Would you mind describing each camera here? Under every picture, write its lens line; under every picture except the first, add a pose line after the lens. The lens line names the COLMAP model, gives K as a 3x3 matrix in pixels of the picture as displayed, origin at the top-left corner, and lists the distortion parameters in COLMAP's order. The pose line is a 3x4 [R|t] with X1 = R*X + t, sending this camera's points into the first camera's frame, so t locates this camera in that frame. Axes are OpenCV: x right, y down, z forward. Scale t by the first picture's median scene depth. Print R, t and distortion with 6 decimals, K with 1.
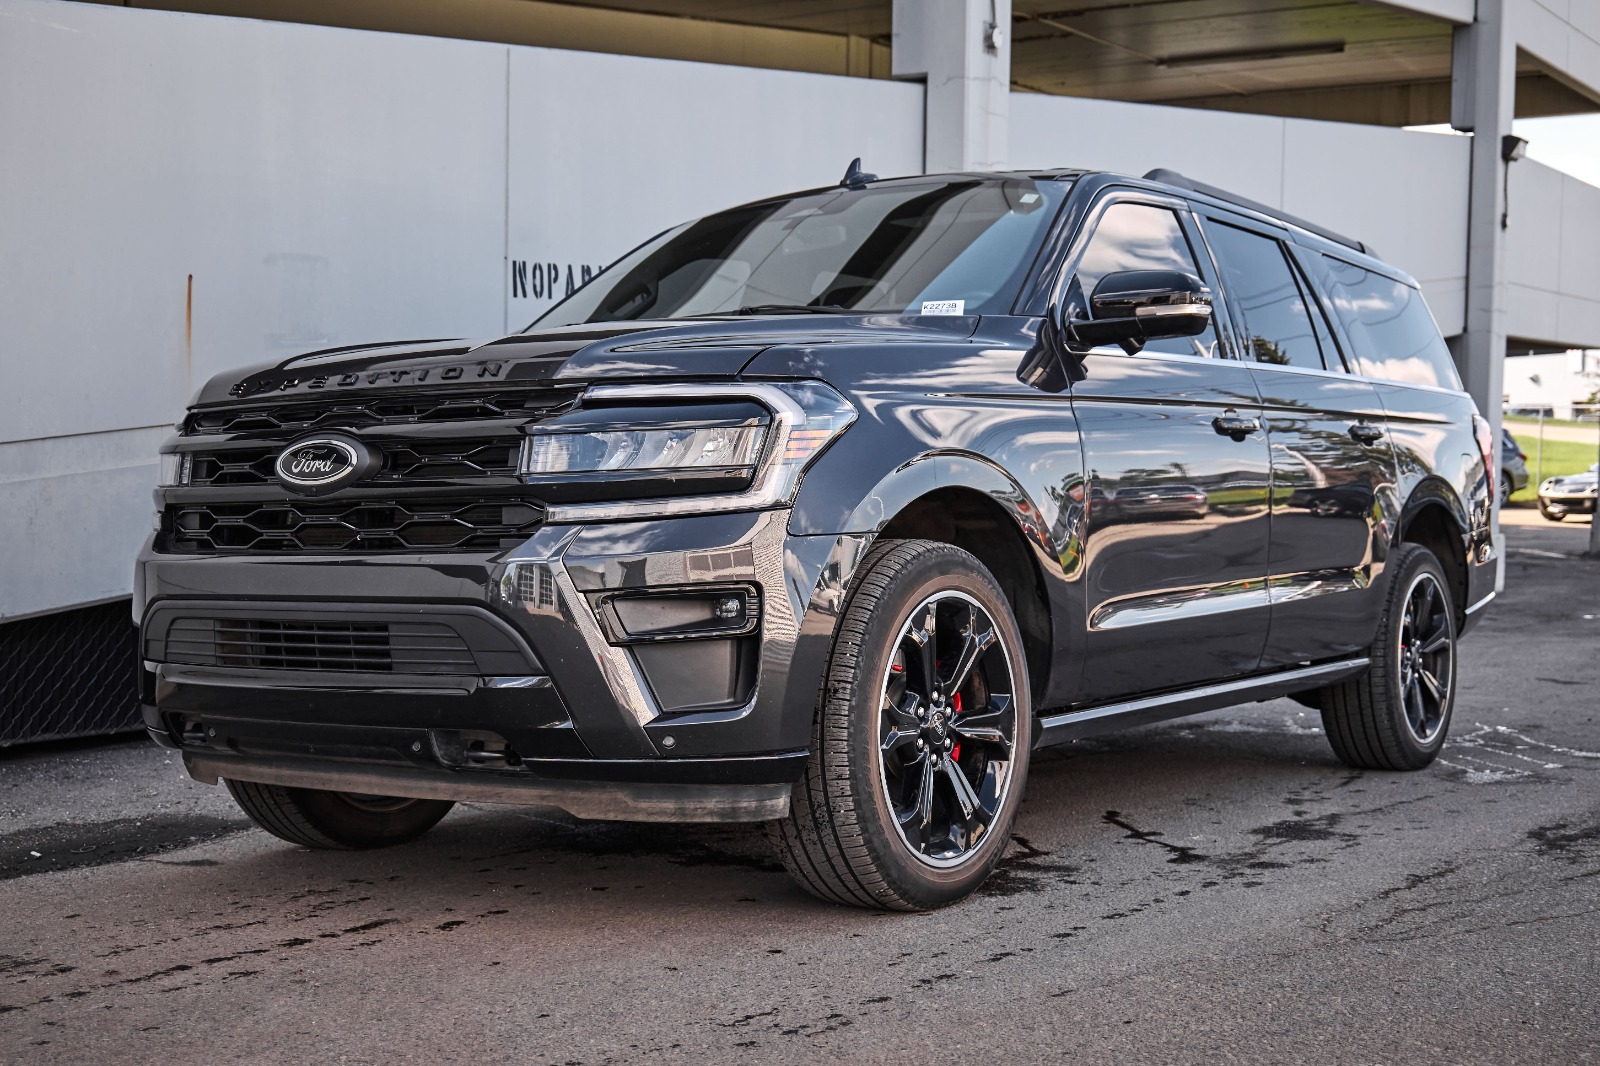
lens RADIAL K [[2025.2, 0, 799.2], [0, 2025.2, 536.2], [0, 0, 1]] dist [-0.025954, -0.039041]
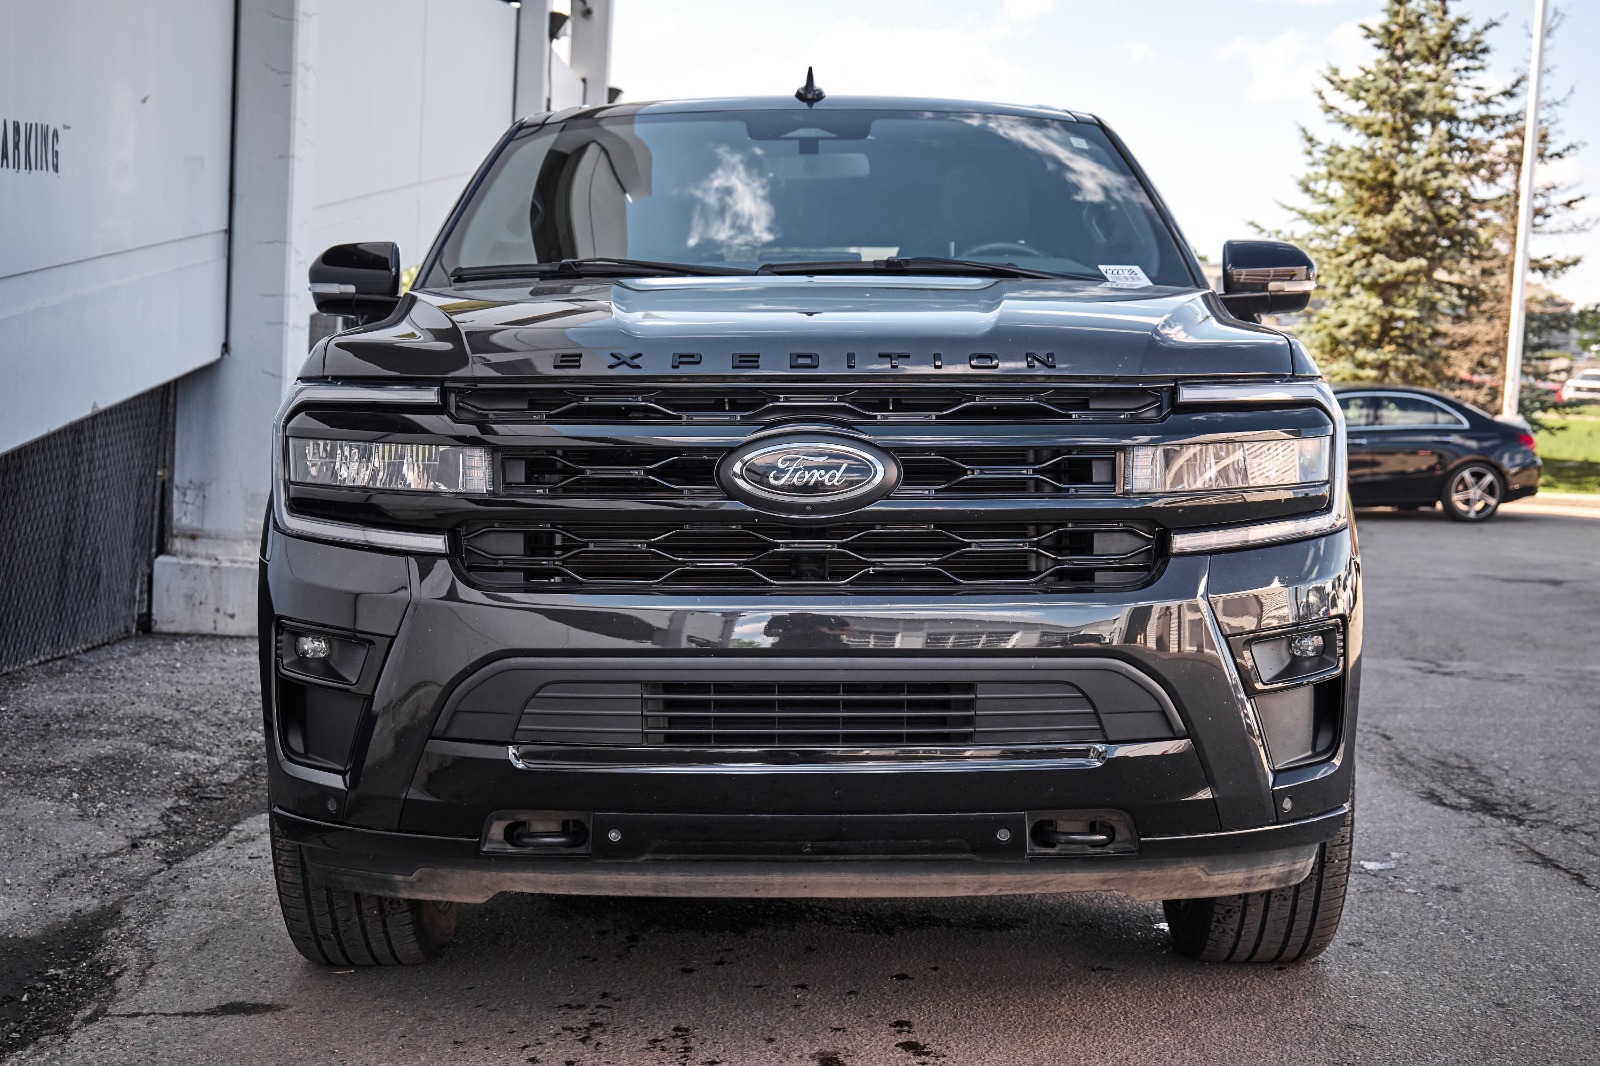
lens RADIAL K [[2328.3, 0, 799.9], [0, 2328.3, 530.9], [0, 0, 1]] dist [-0.002735, 0.008057]
pose [[0.826072, -0.018909, 0.563247, -0.767021], [-0.007211, 0.999000, 0.044114, -0.055491], [-0.563518, -0.040503, 0.825110, 0.291096]]
